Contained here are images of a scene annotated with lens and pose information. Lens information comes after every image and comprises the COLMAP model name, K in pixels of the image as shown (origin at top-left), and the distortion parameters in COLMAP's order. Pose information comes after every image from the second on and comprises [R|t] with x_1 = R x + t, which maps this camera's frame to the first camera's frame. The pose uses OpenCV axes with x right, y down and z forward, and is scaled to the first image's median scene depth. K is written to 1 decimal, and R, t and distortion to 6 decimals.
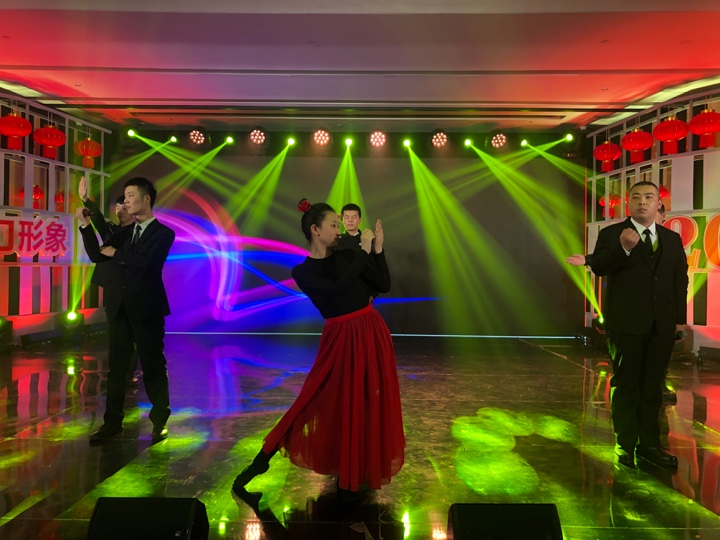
lens RADIAL K [[587.8, 0, 359.1], [0, 587.8, 268.0], [0, 0, 1]] dist [0.064805, -0.054194]
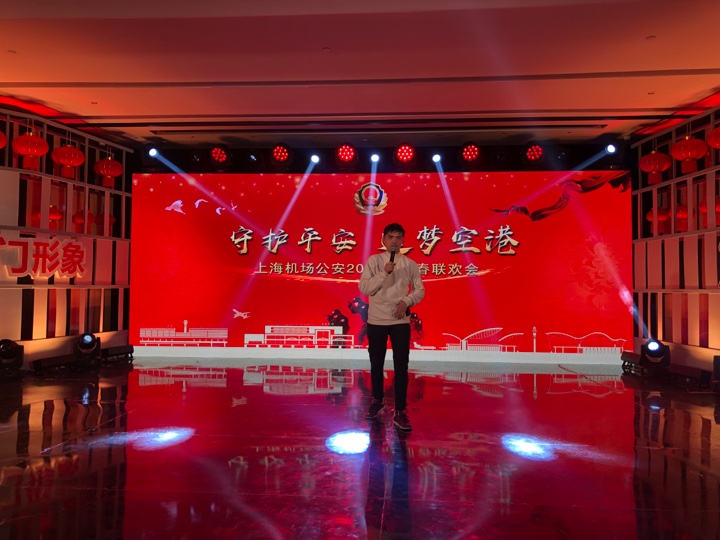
lens RADIAL K [[587.8, 0, 361.3], [0, 587.8, 266.3], [0, 0, 1]] dist [0.064805, -0.054194]
pose [[0.997928, -0.004646, -0.064177, 0.024333], [0.002260, 0.999305, -0.037200, -0.001573], [0.064306, 0.036978, 0.997245, 0.060410]]
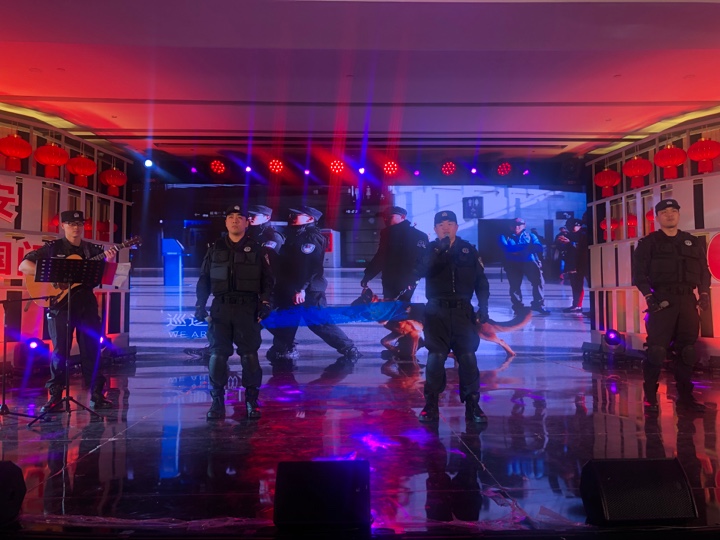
lens RADIAL K [[587.8, 0, 356.8], [0, 587.8, 266.0], [0, 0, 1]] dist [0.064805, -0.054194]
pose [[0.998926, -0.010925, 0.045032, -0.088839], [0.013709, 0.997983, -0.061985, 0.023756], [-0.044264, 0.062536, 0.997061, -0.040956]]
